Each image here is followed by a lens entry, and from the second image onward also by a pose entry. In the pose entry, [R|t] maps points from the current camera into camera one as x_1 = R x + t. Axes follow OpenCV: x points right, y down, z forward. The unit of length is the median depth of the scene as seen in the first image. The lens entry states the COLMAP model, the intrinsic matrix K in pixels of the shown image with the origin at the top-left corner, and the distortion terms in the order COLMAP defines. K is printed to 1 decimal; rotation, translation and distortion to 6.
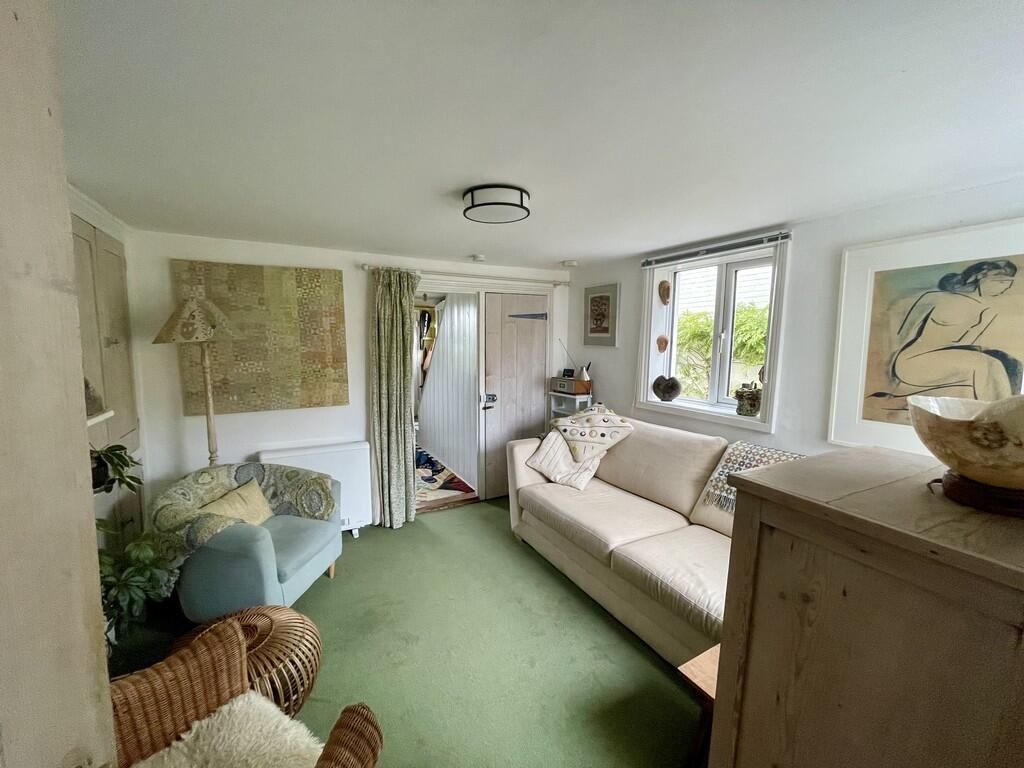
lens RADIAL K [[408.8, 0, 512.9], [0, 408.8, 386.2], [0, 0, 1]] dist [-0.000815, 0.000512]
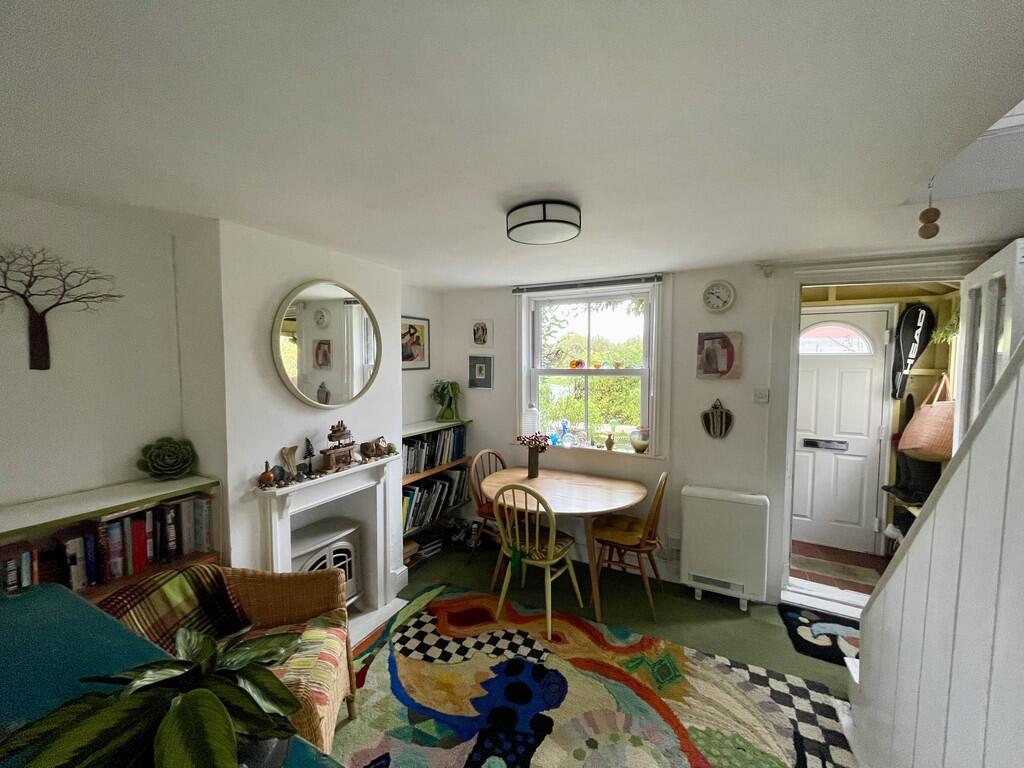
lens RADIAL K [[408.8, 0, 511.5], [0, 408.8, 385.3], [0, 0, 1]] dist [-0.000815, 0.000512]
pose [[0.555666, 0.045686, -0.830150, -0.120068], [-0.097504, 0.995180, -0.010496, -0.074103], [0.825669, 0.086775, 0.557442, 0.552935]]
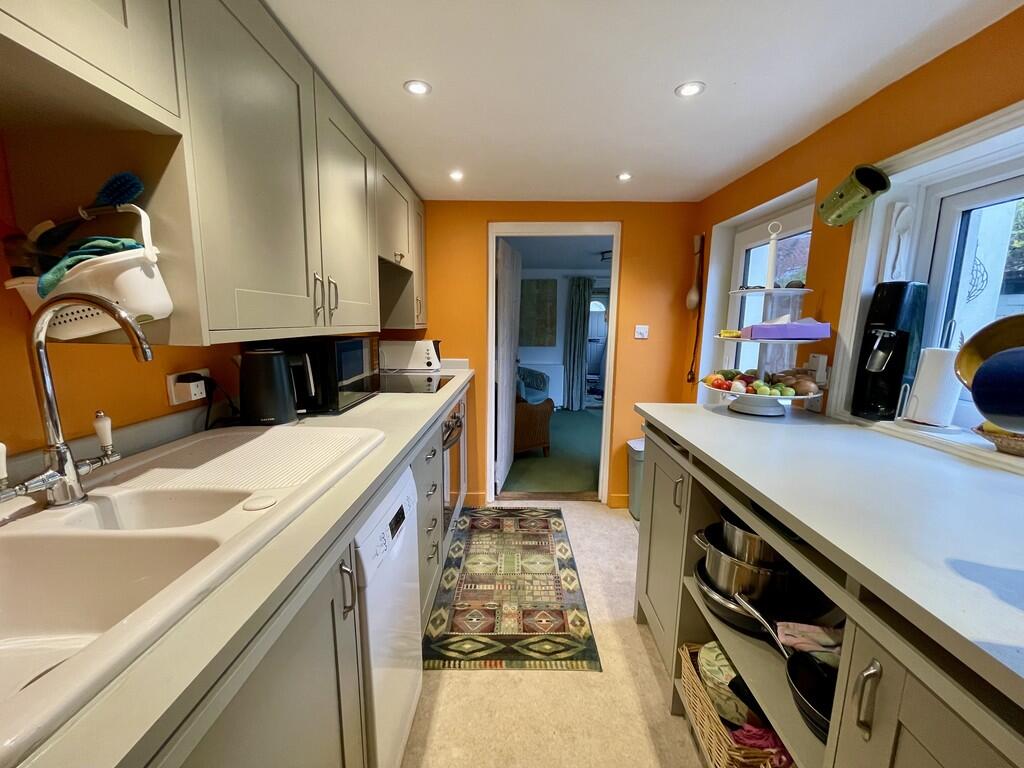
lens RADIAL K [[408.8, 0, 510.6], [0, 408.8, 385.2], [0, 0, 1]] dist [-0.000815, 0.000512]
pose [[0.869739, 0.080762, -0.486859, 0.395295], [-0.059958, 0.996503, 0.058192, 0.131681], [0.489856, -0.021421, 0.871540, -0.857854]]
